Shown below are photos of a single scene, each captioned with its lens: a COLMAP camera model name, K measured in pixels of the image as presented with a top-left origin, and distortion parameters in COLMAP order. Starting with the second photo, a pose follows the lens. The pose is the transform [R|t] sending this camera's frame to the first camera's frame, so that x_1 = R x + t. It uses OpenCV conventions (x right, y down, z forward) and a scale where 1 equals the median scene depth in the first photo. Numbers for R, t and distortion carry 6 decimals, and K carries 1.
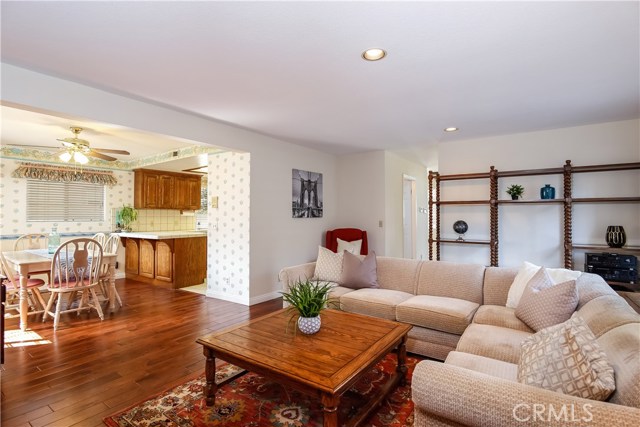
lens RADIAL K [[311.9, 0, 318.3], [0, 311.9, 210.9], [0, 0, 1]] dist [-0.017048, 0.000487]
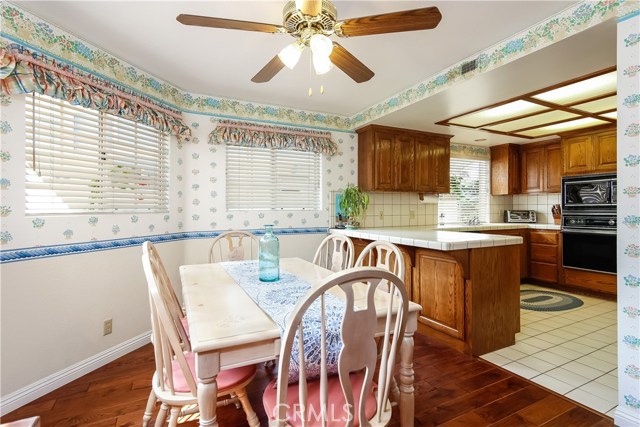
lens RADIAL K [[315.3, 0, 326.1], [0, 315.3, 208.6], [0, 0, 1]] dist [0.001419, 0.000076]
pose [[0.890804, 0.000307, -0.454388, -0.389320], [0.009195, 0.999783, 0.018703, 0.016478], [0.454295, -0.020839, 0.890607, 0.426142]]
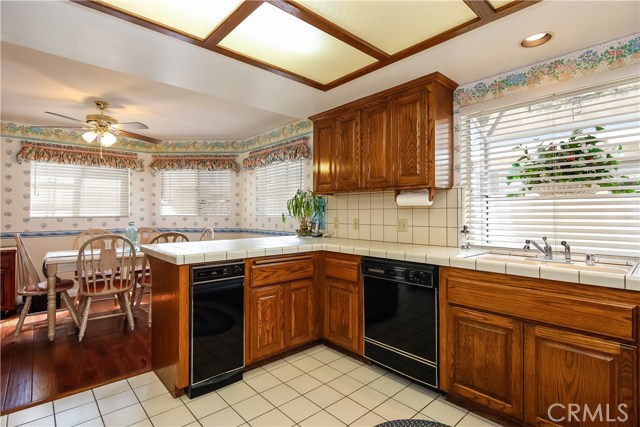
lens RADIAL K [[311.9, 0, 318.3], [0, 311.9, 210.9], [0, 0, 1]] dist [-0.017048, 0.000487]
pose [[-0.203595, -0.004692, -0.979044, -0.060346], [0.017344, 0.999814, -0.008398, 0.027578], [0.978902, -0.018691, -0.203476, 1.179905]]
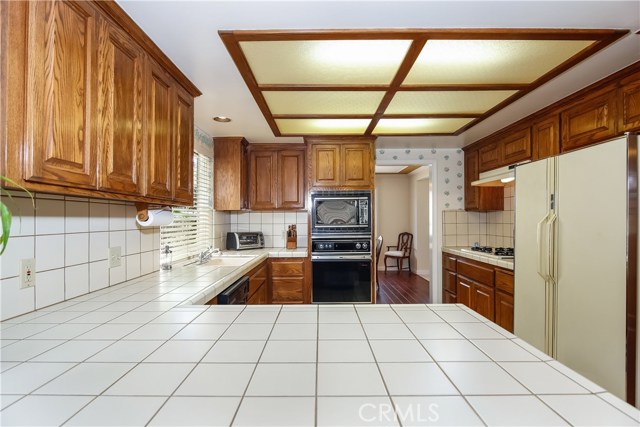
lens RADIAL K [[317.9, 0, 317.9], [0, 317.9, 215.6], [0, 0, 1]] dist [-0.005226, -0.000502]
pose [[0.817698, 0.006152, 0.575615, -0.567798], [-0.008640, 0.999961, 0.001586, 0.005963], [-0.575583, -0.006270, 0.817719, 0.843110]]
